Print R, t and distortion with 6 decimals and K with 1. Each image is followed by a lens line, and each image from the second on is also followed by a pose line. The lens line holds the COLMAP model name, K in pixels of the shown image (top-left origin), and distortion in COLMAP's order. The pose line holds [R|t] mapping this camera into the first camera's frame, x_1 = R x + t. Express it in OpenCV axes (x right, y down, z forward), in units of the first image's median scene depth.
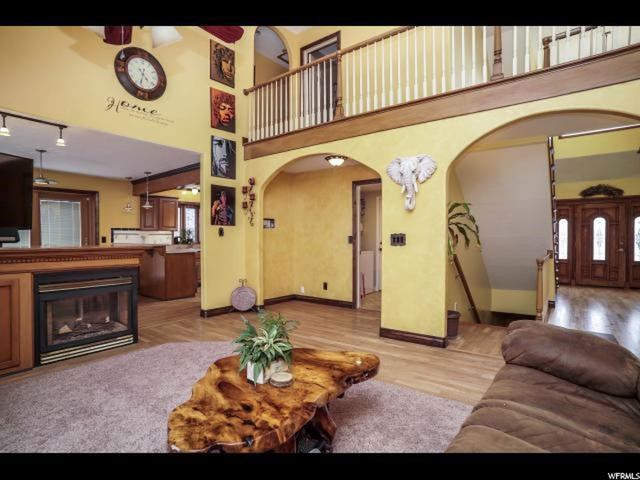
lens RADIAL K [[342.2, 0, 314.5], [0, 342.2, 239.8], [0, 0, 1]] dist [-0.023198, 0.006501]
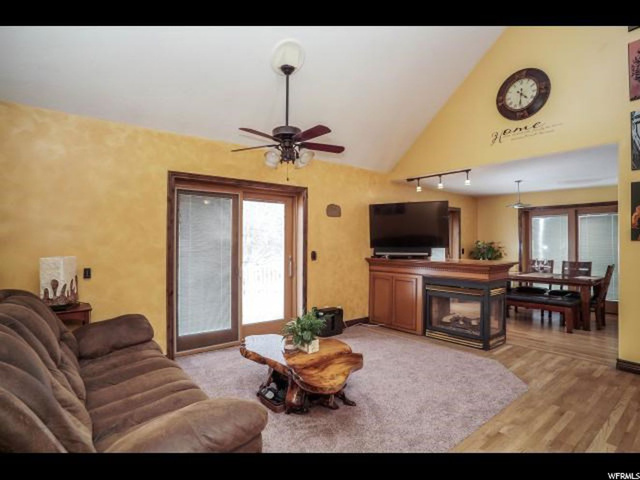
lens RADIAL K [[342.2, 0, 314.5], [0, 342.2, 241.1], [0, 0, 1]] dist [-0.023198, 0.006501]
pose [[-0.222254, -0.006711, -0.974966, 0.603952], [-0.009176, 0.999946, -0.004792, -0.038196], [0.974946, 0.007881, -0.222304, 0.611819]]
